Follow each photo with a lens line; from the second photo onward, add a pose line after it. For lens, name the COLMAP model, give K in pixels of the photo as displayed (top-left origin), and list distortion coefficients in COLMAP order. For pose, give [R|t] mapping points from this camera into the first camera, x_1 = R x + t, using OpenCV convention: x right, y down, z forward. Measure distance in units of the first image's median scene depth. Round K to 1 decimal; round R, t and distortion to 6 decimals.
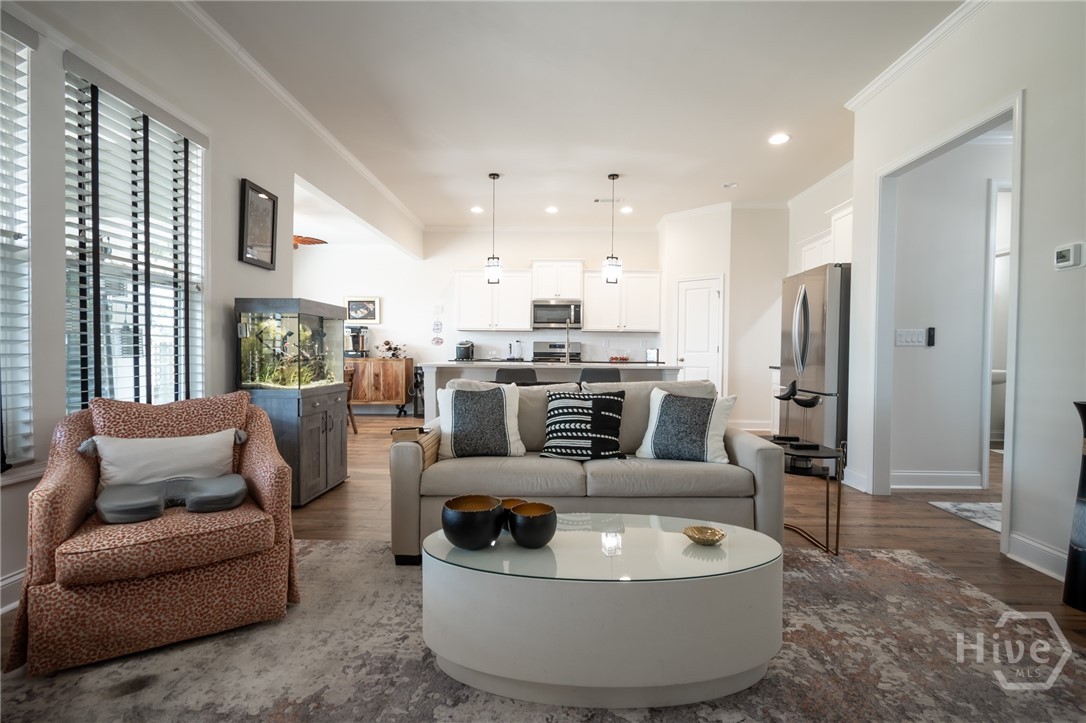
lens RADIAL K [[508.7, 0, 545.5], [0, 508.7, 363.1], [0, 0, 1]] dist [0.006518, -0.003882]
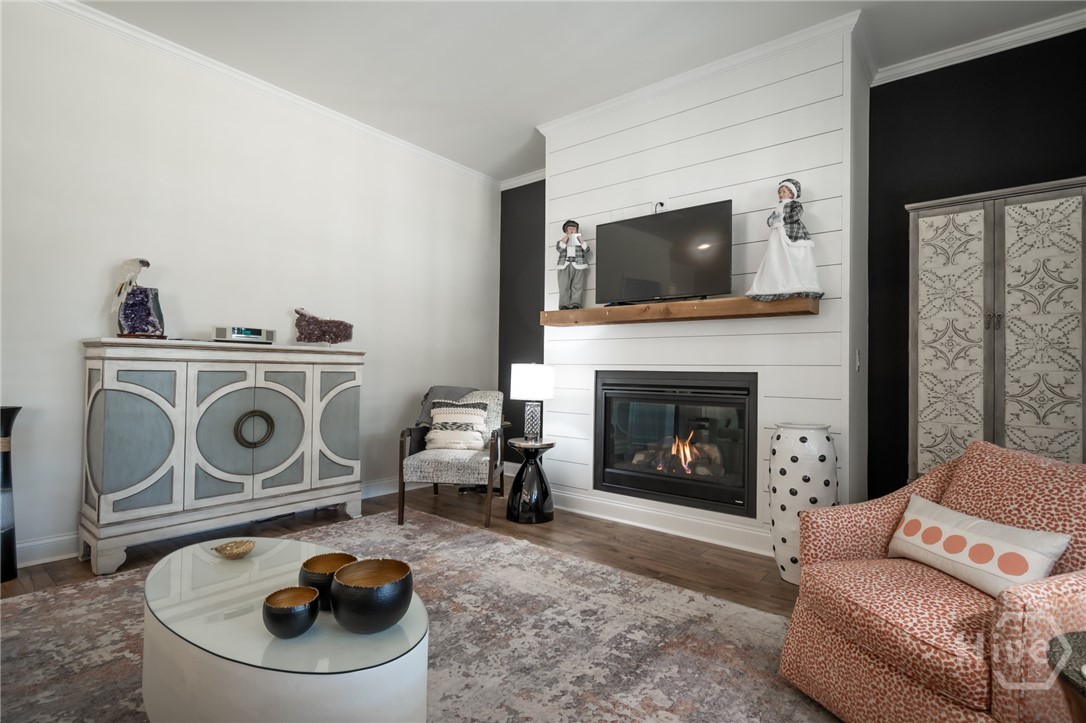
lens RADIAL K [[524.2, 0, 541.0], [0, 524.2, 361.4], [0, 0, 1]] dist [0.000624, -0.002354]
pose [[-0.788197, -0.009907, 0.615343, -0.350854], [-0.006081, 0.999947, 0.008309, -0.025058], [-0.615393, 0.002808, -0.788216, 0.610905]]
